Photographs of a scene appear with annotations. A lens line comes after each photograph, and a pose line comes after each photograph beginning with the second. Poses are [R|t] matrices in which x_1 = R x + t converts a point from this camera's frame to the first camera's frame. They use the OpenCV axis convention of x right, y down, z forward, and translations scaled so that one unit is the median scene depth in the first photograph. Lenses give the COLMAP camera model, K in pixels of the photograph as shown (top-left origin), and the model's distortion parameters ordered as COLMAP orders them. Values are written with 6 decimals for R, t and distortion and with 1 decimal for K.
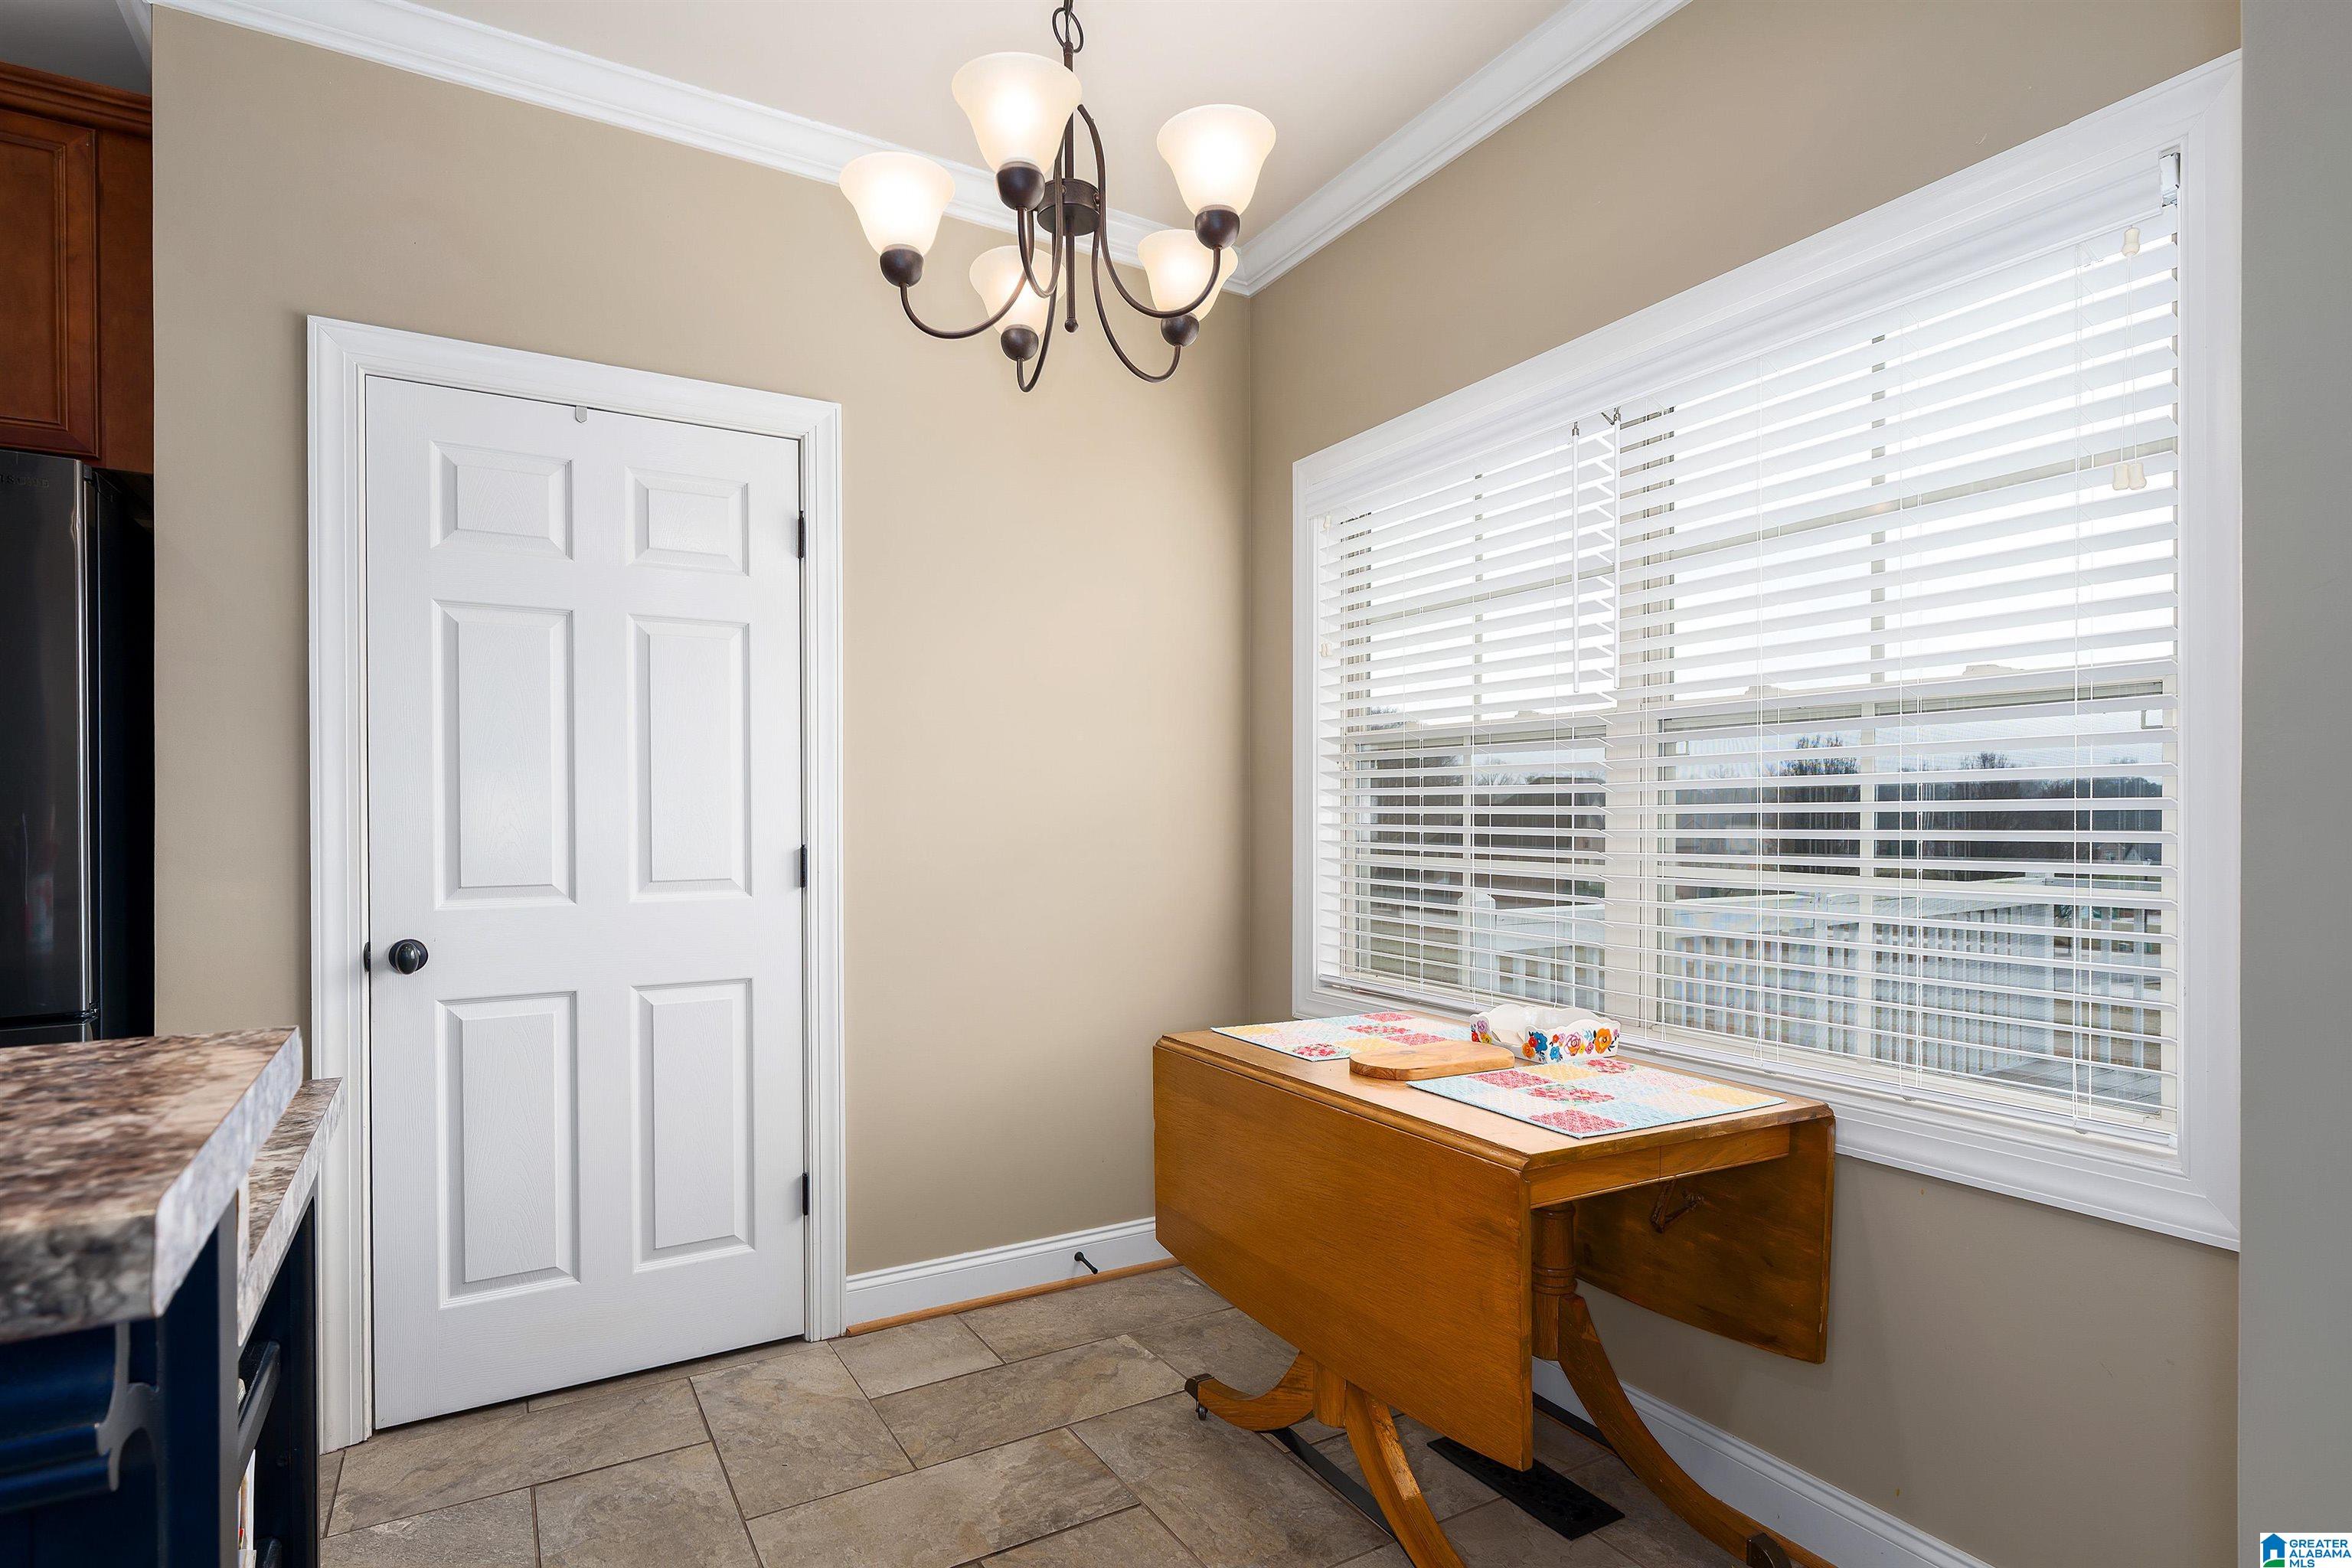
lens RADIAL K [[1180.8, 0, 1173.1], [0, 1180.8, 817.0], [0, 0, 1]] dist [-0.001516, 0.000028]
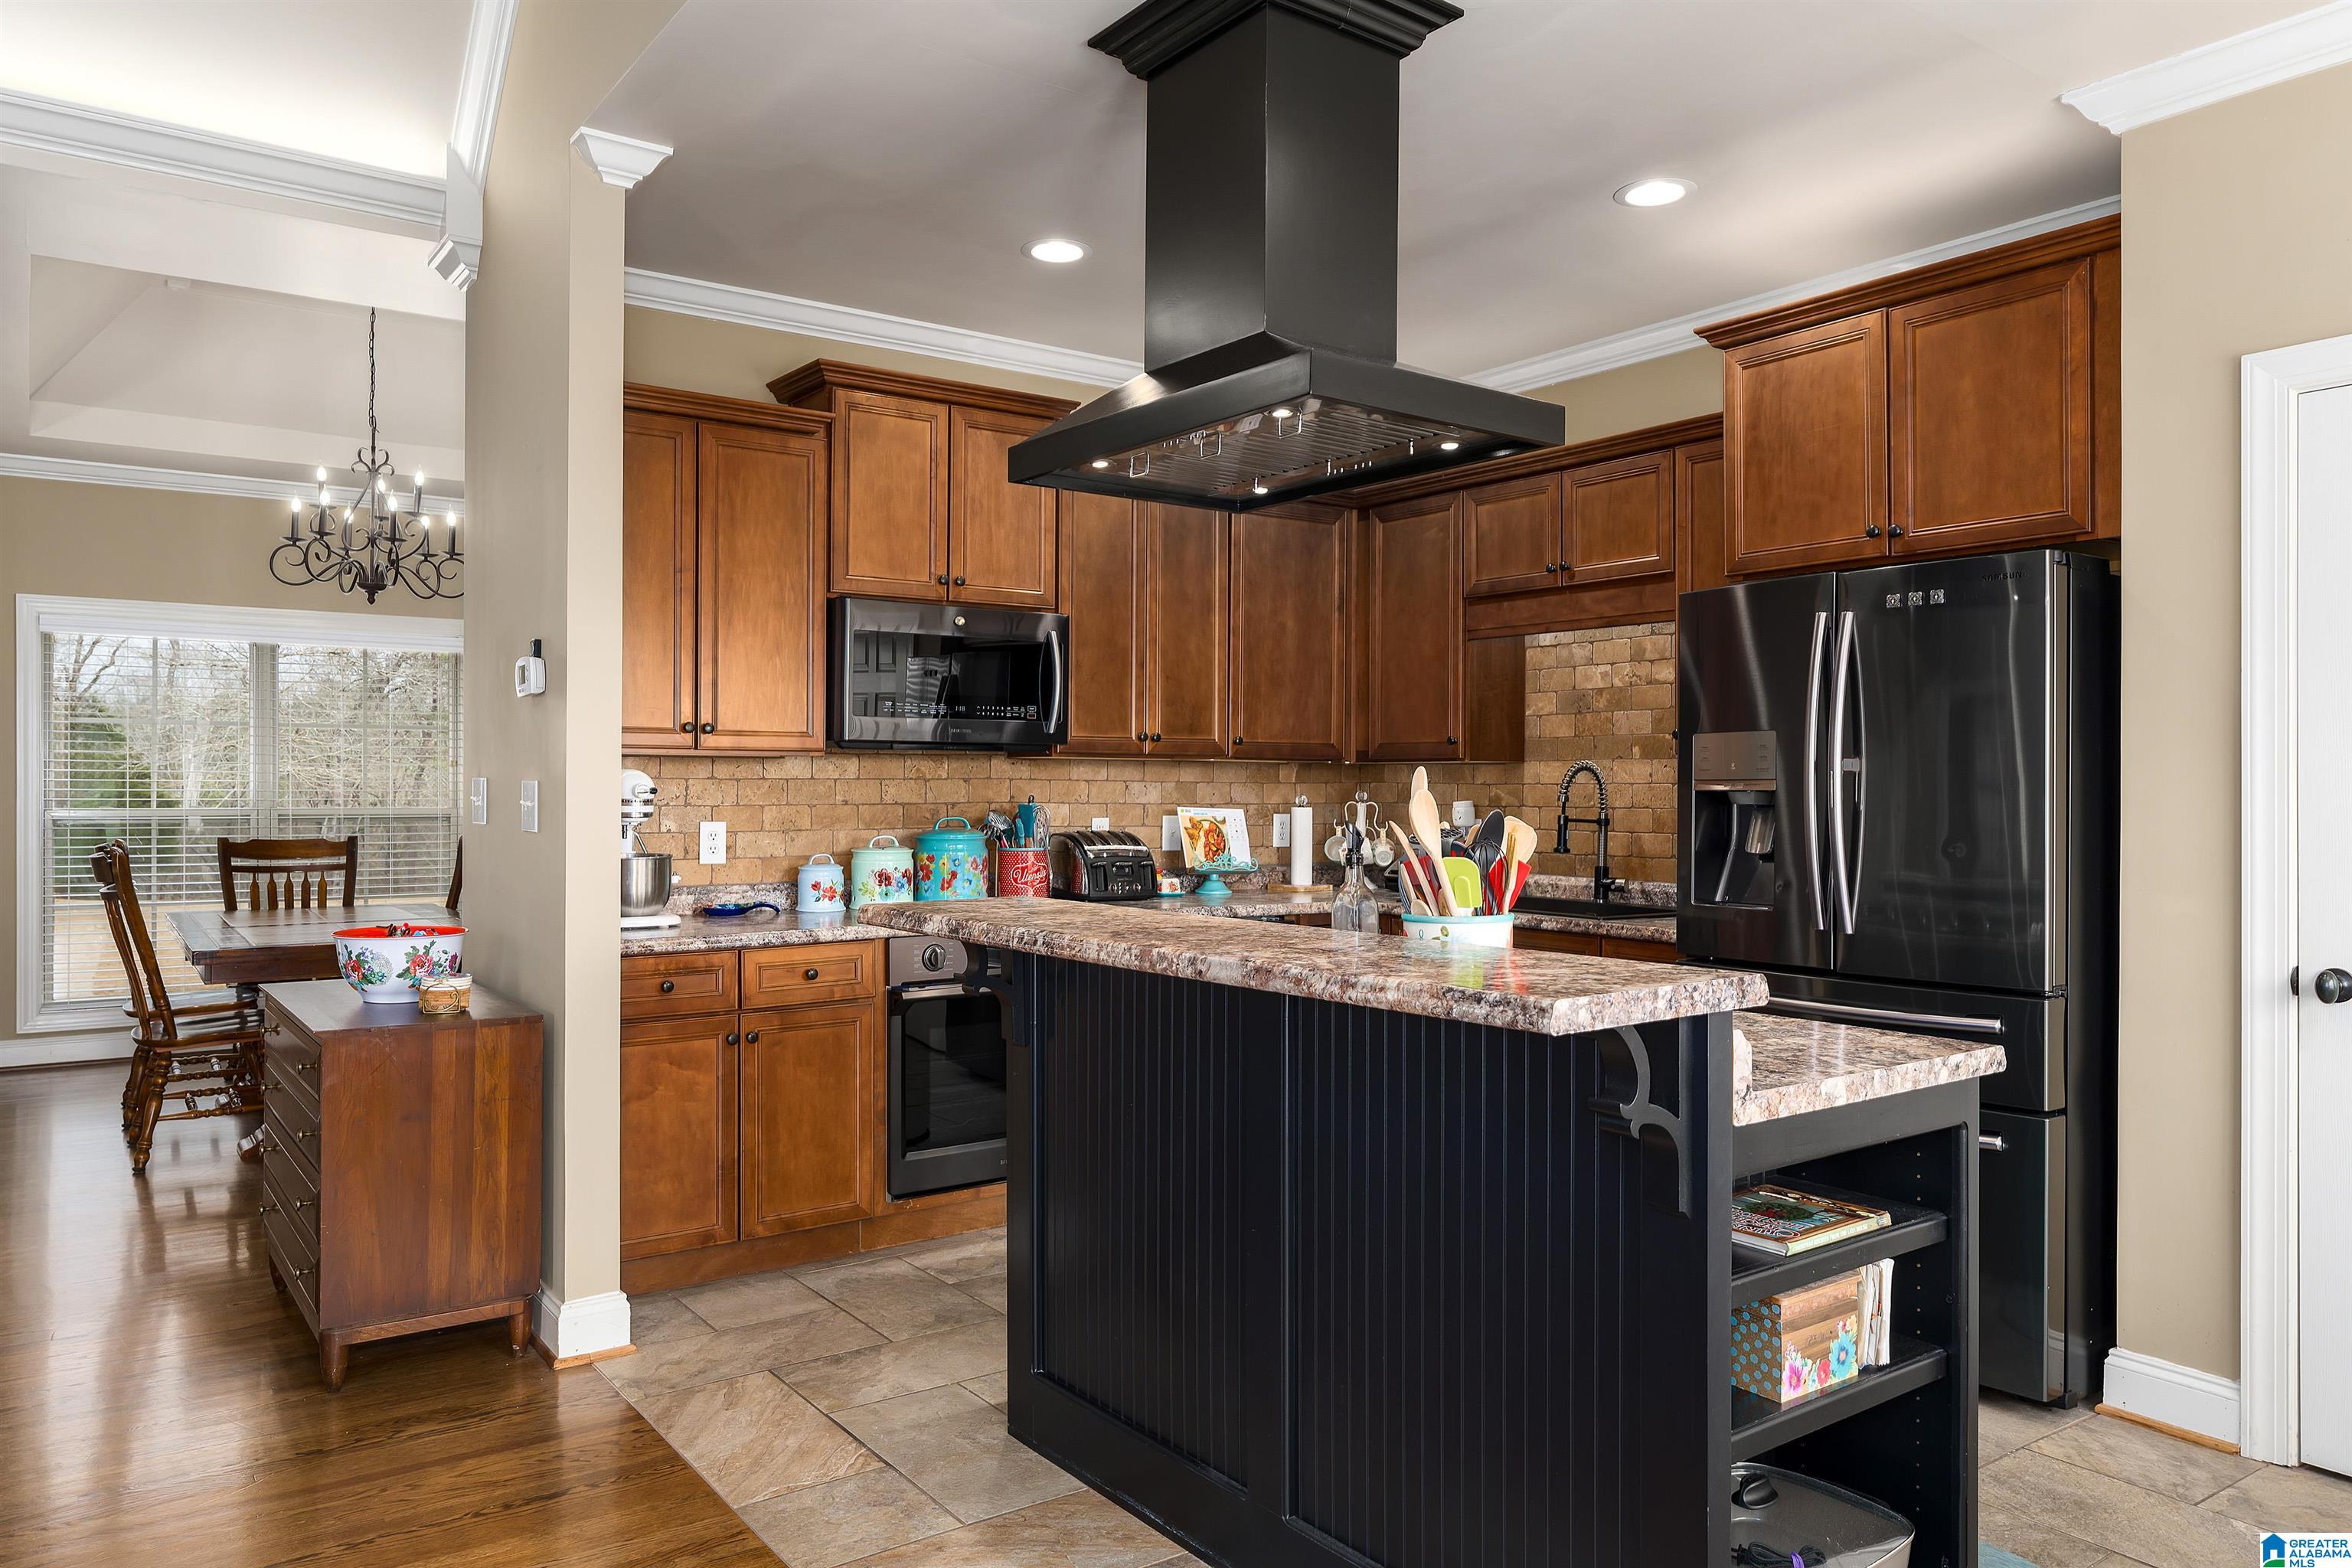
lens RADIAL K [[1590.0, 0, 1176.5], [0, 1590.0, 781.6], [0, 0, 1]] dist [0.000228, 0.000286]
pose [[0.100091, -0.001947, -0.994976, 0.567968], [-0.004868, 0.999985, -0.002446, -0.042307], [0.994966, 0.005088, 0.100080, -0.073564]]
